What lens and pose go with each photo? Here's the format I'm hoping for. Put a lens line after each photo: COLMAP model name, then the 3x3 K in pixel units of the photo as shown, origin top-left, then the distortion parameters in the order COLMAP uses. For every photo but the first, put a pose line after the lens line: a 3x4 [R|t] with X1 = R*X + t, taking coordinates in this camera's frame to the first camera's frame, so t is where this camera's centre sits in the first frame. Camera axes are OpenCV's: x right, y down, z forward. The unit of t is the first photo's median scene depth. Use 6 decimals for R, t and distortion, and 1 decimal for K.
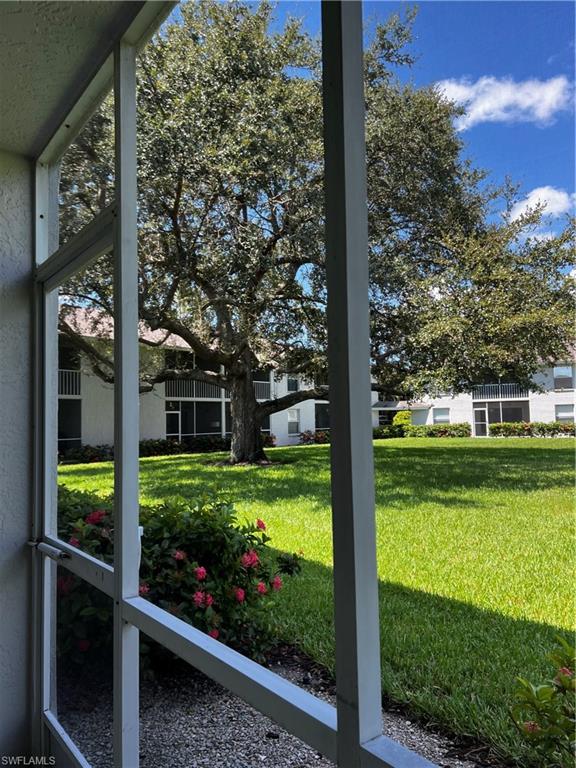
lens RADIAL K [[572.1, 0, 282.8], [0, 572.1, 384.6], [0, 0, 1]] dist [0.020383, -0.013327]
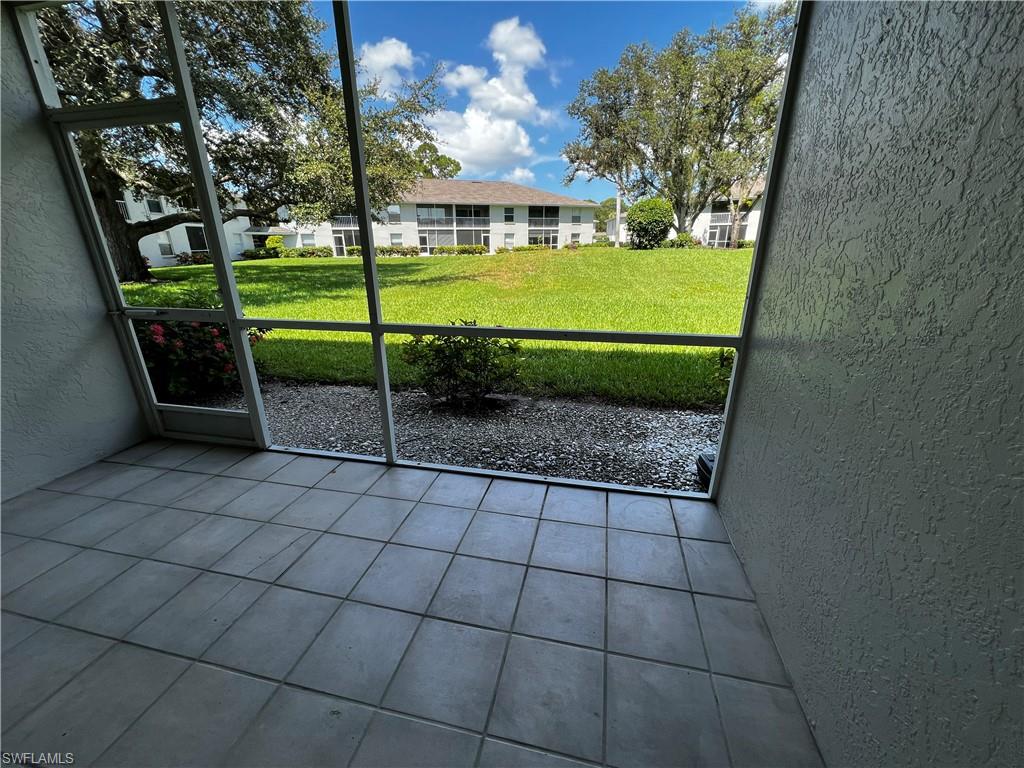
lens RADIAL K [[410.7, 0, 511.2], [0, 410.7, 387.3], [0, 0, 1]] dist [-0.003003, 0.001528]
pose [[0.753554, -0.205931, 0.624299, -0.028191], [-0.050568, 0.928696, 0.367377, -0.000621], [-0.655439, -0.308408, 0.689409, -0.045694]]
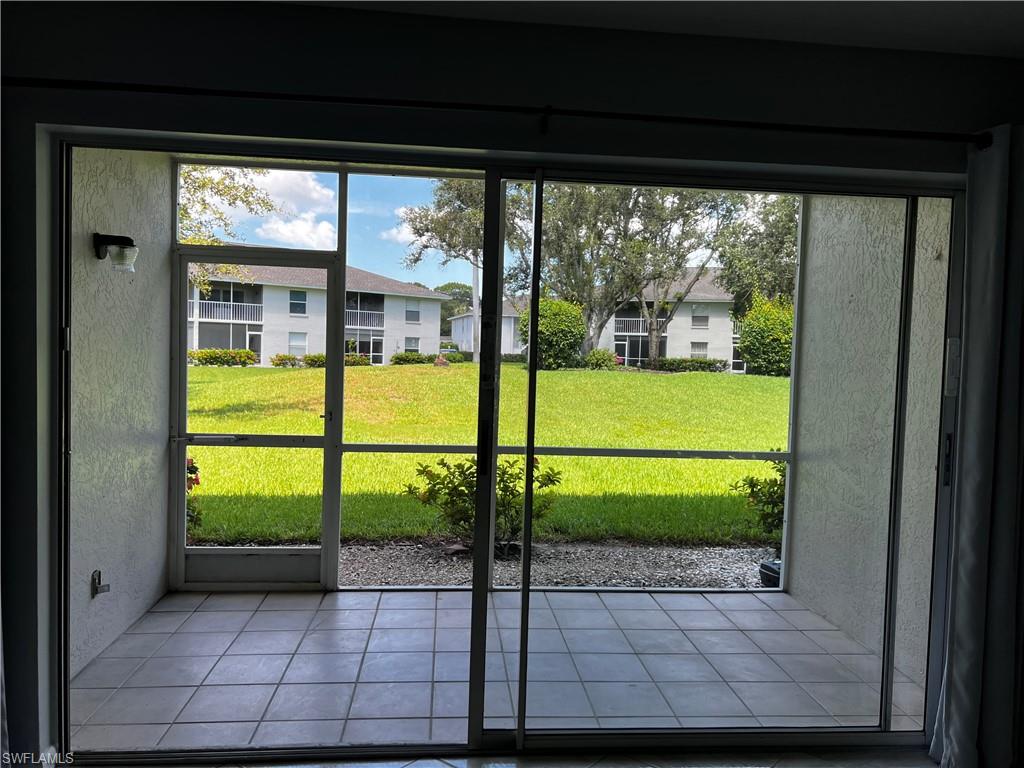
lens RADIAL K [[762.8, 0, 512.0], [0, 762.8, 387.7], [0, 0, 1]] dist [0.020383, -0.013327]
pose [[0.519824, -0.004220, 0.854263, -0.481406], [-0.098185, 0.993066, 0.064652, -0.018439], [-0.848612, -0.117483, 0.515805, -0.086227]]
